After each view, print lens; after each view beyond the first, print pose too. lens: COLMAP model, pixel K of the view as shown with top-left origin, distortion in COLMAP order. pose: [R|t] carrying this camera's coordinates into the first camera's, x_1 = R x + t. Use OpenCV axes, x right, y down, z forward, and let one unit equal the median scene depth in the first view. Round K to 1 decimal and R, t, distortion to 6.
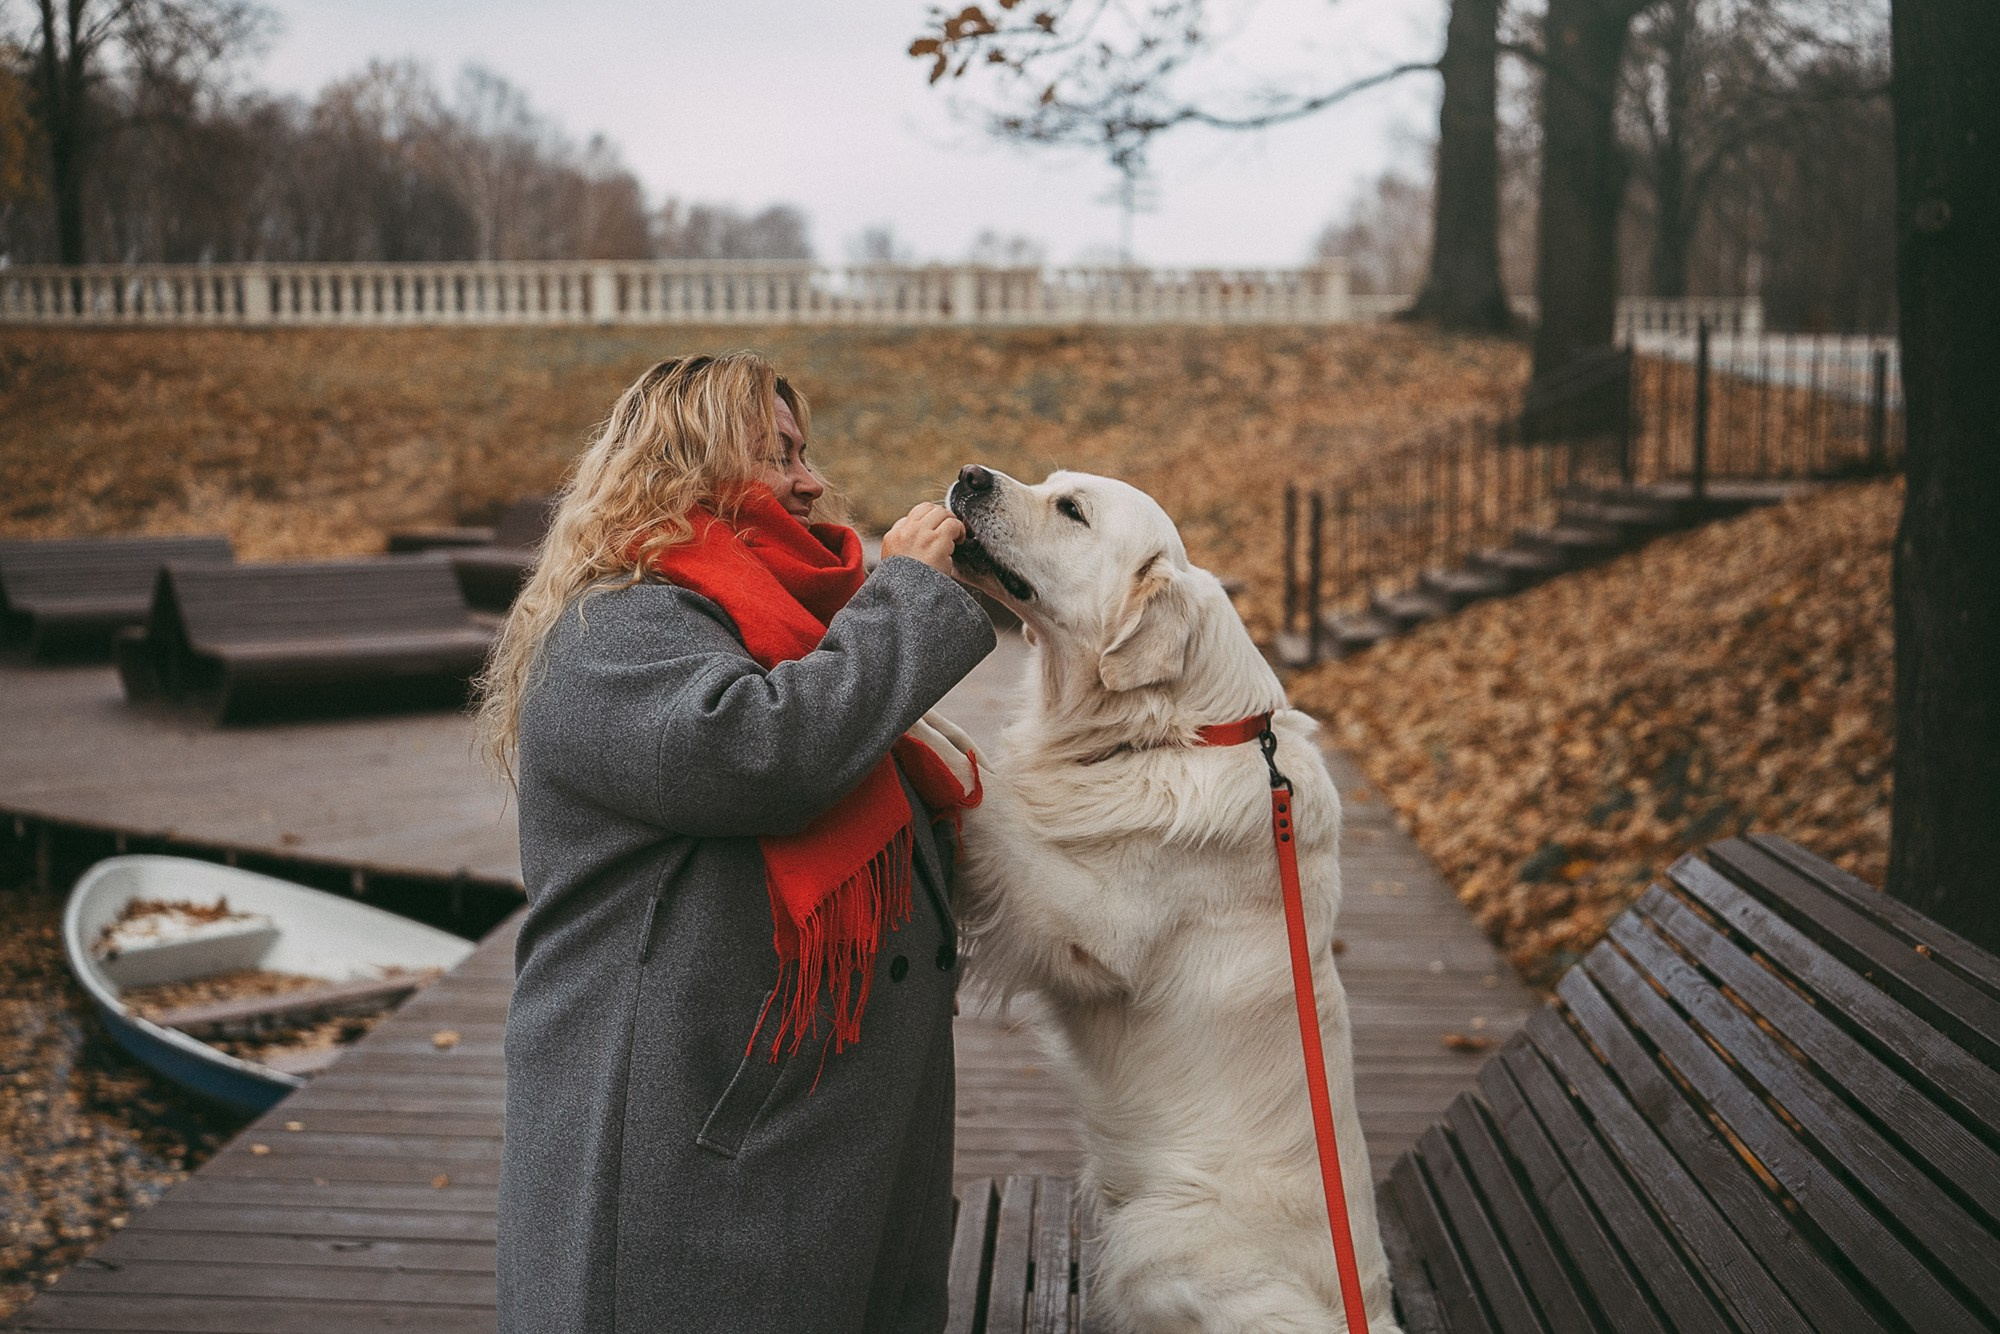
lens RADIAL K [[1612.5, 0, 808.6], [0, 1612.5, 589.4], [0, 0, 1]] dist [-0.064784, 0.099081]
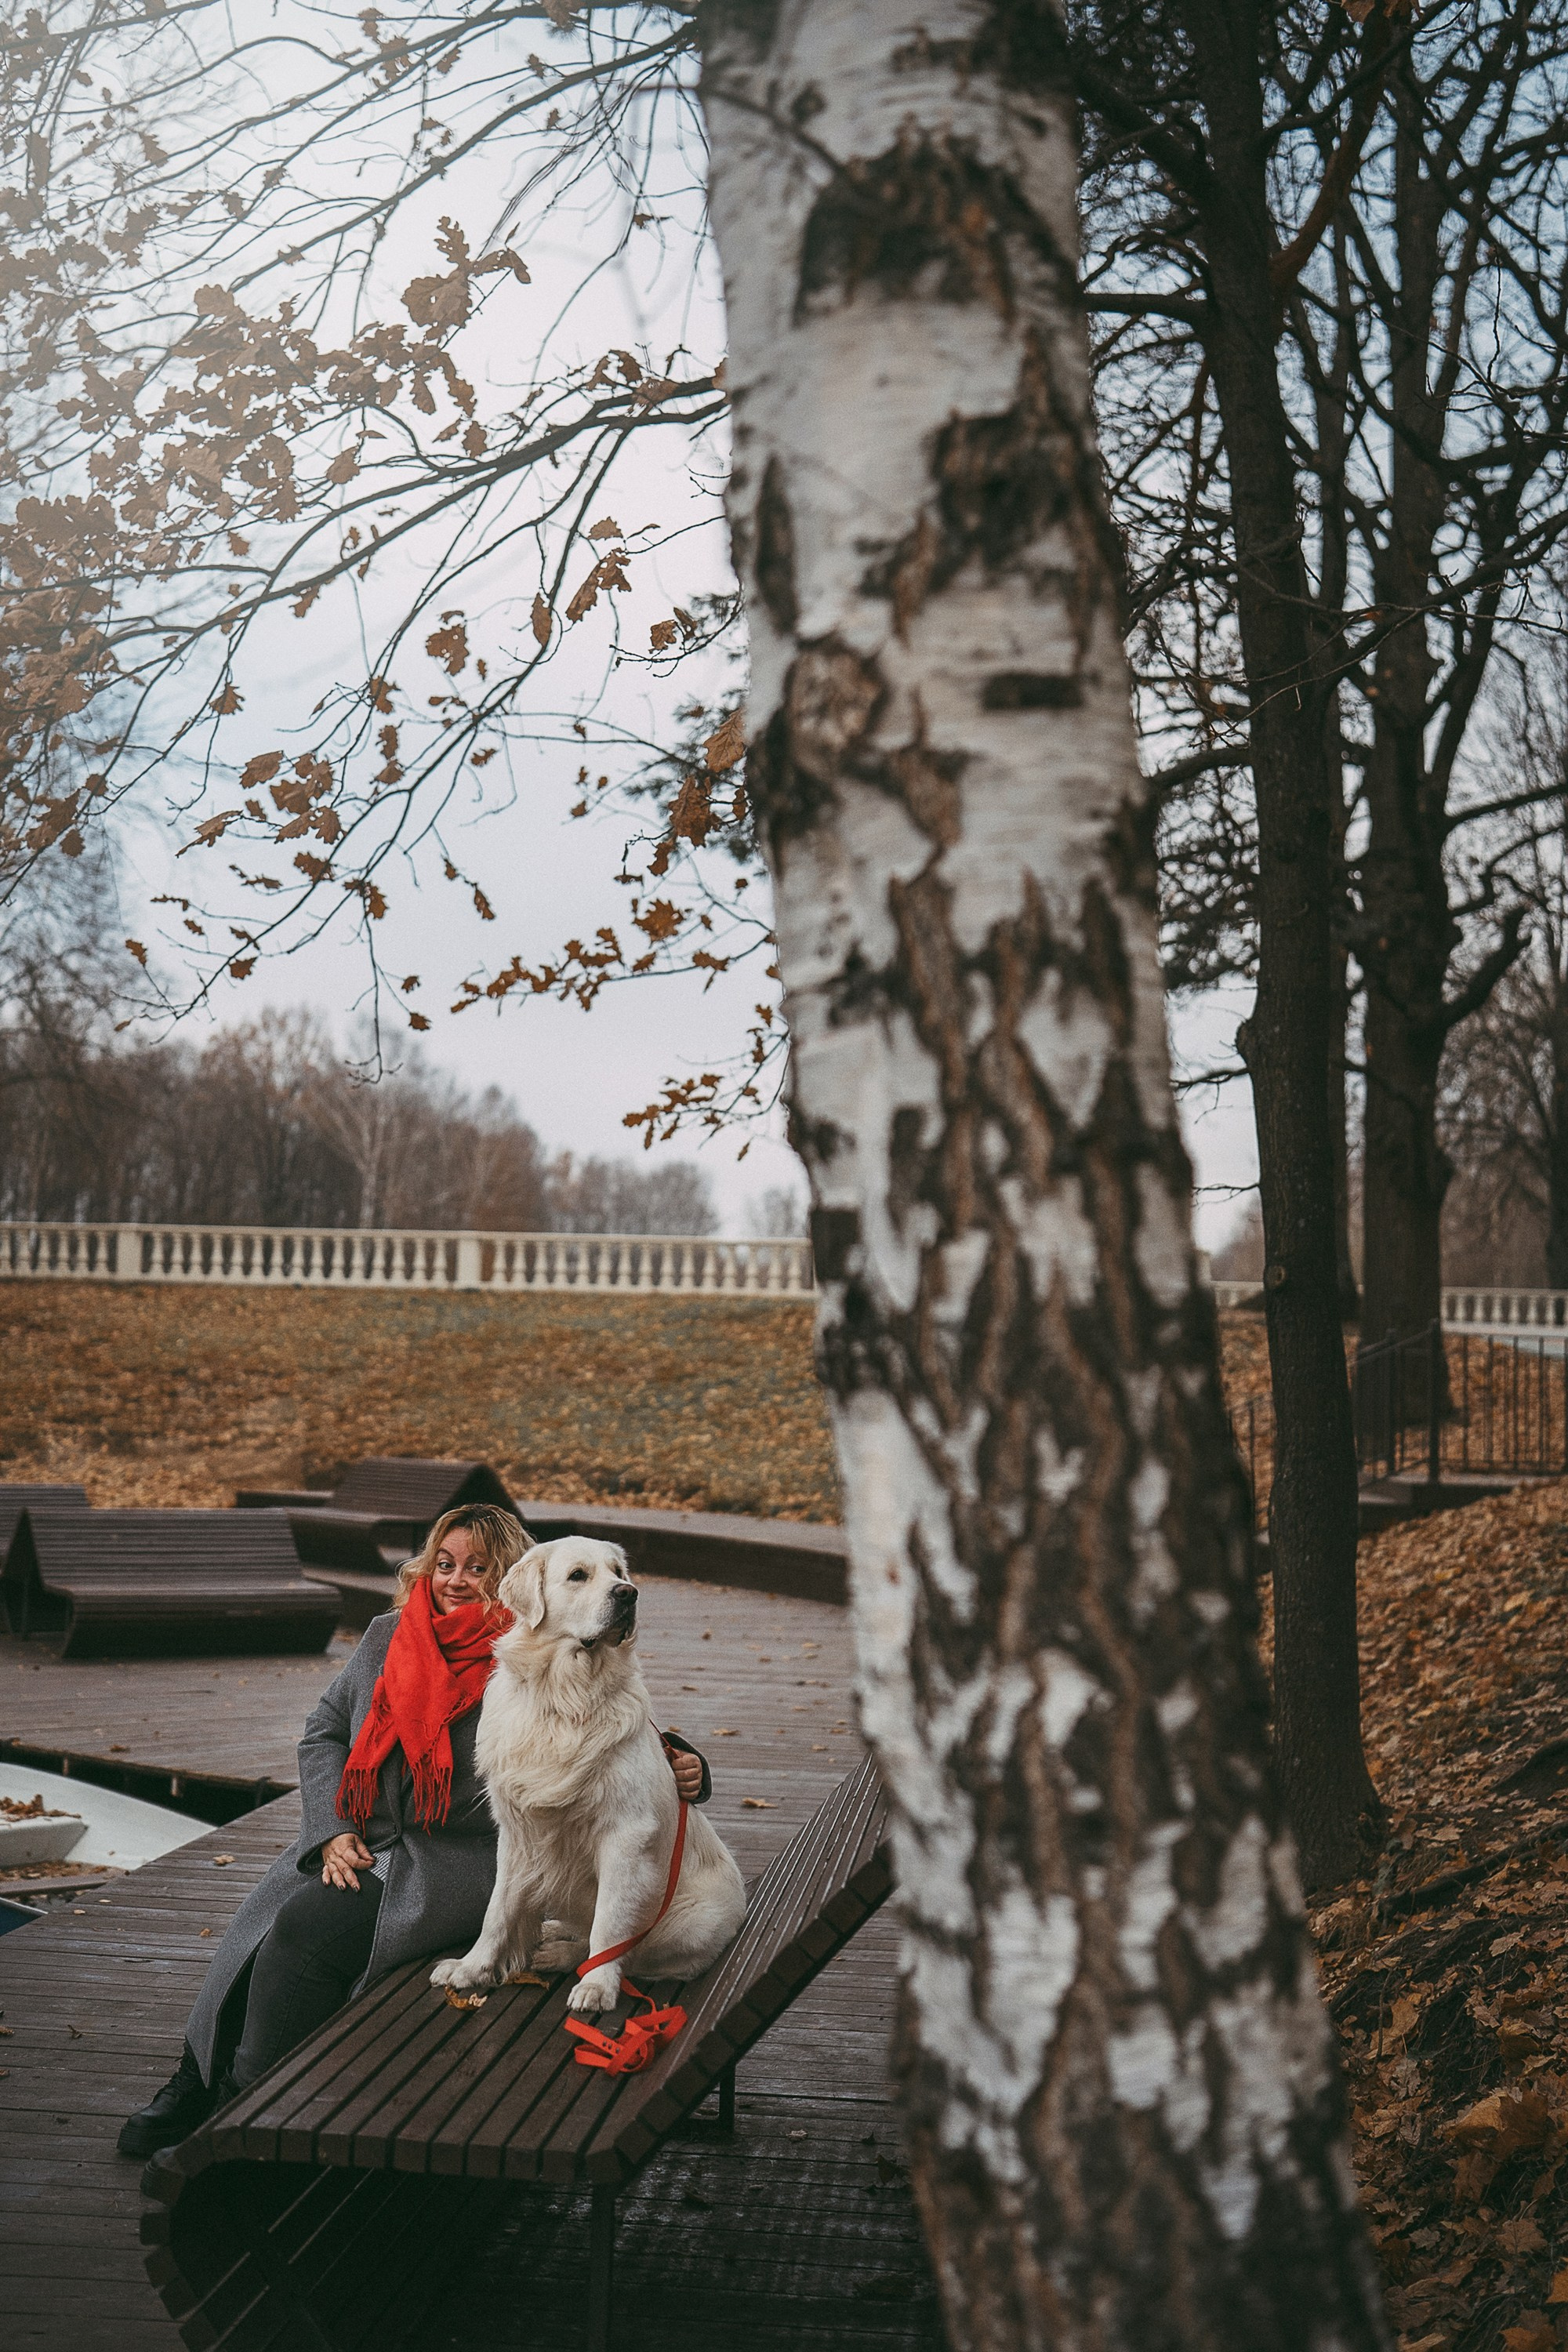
lens RADIAL K [[2281.4, 0, 784.0], [0, 2281.4, 1176.0], [0, 0, 1]] dist [-0.073168, 0.185290]
pose [[0.998681, 0.022259, -0.046271, 0.143353], [-0.030803, 0.980706, -0.193047, 0.035413], [0.041081, 0.194218, 0.980098, -0.427105]]
